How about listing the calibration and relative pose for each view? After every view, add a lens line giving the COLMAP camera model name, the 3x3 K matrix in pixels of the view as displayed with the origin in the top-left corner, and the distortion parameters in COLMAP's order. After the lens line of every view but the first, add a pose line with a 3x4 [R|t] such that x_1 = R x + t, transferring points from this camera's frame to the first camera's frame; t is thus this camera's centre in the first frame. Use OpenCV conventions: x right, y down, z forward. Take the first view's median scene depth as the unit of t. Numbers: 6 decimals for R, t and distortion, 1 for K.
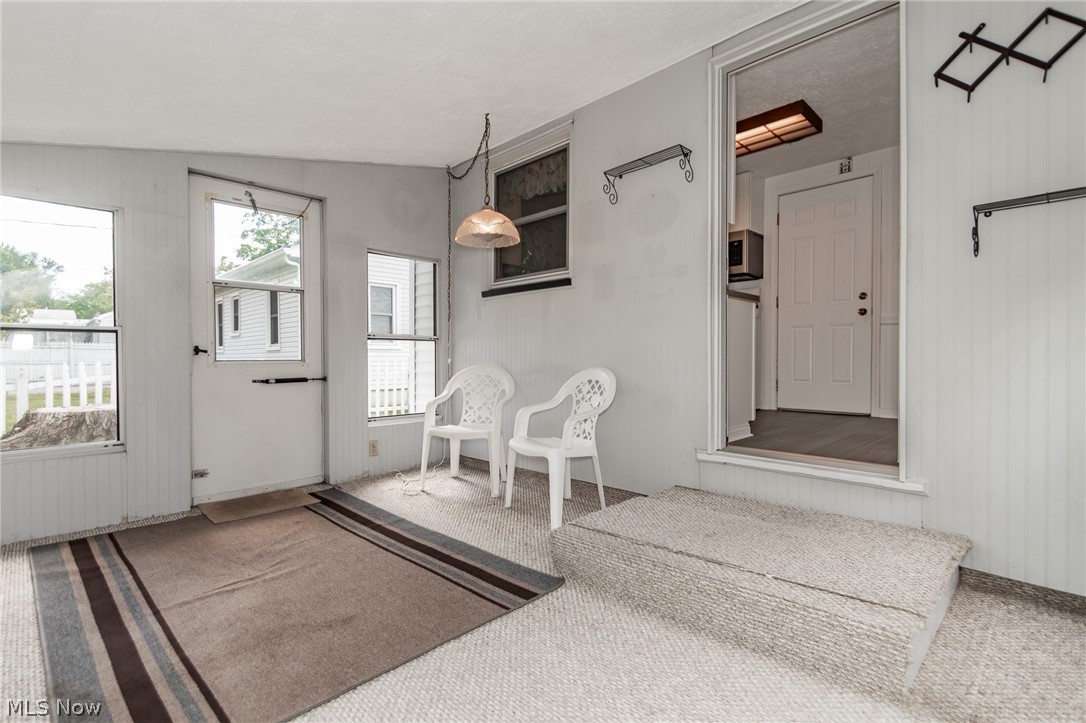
lens RADIAL K [[512.6, 0, 538.4], [0, 512.6, 368.8], [0, 0, 1]] dist [-0.000827, -0.000853]
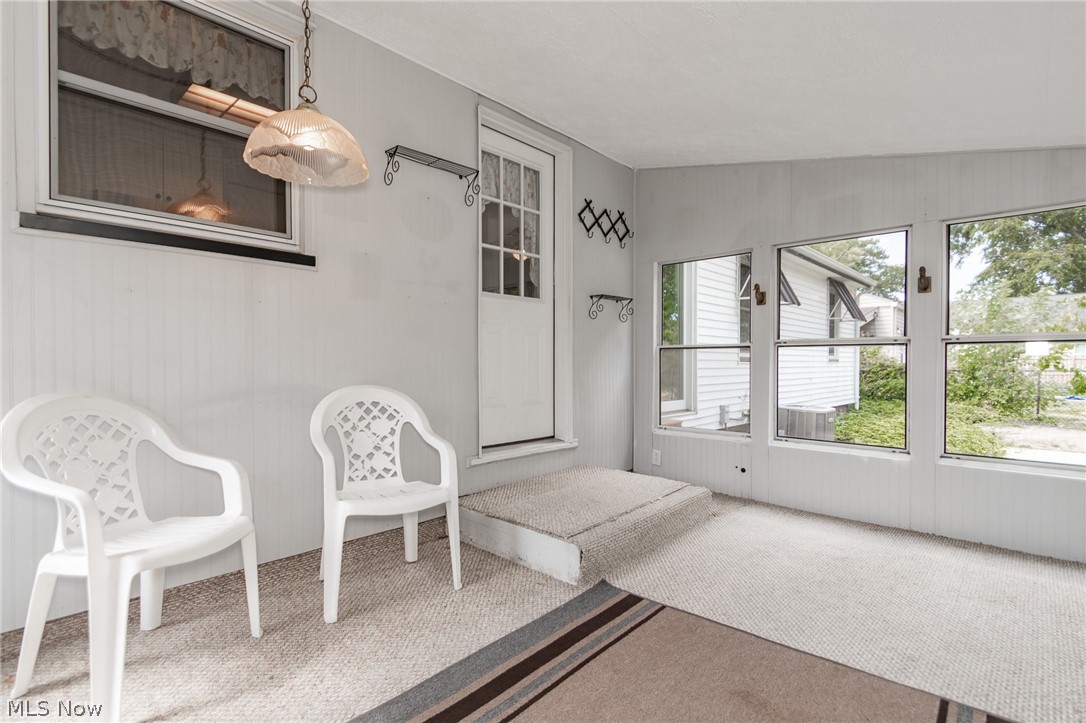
lens RADIAL K [[502.7, 0, 567.1], [0, 502.7, 370.7], [0, 0, 1]] dist [-0.001091, -0.000760]
pose [[-0.042641, -0.008689, 0.999053, -0.851257], [0.020059, 0.999753, 0.009551, -0.033069], [-0.998889, 0.020447, -0.042456, 0.954369]]
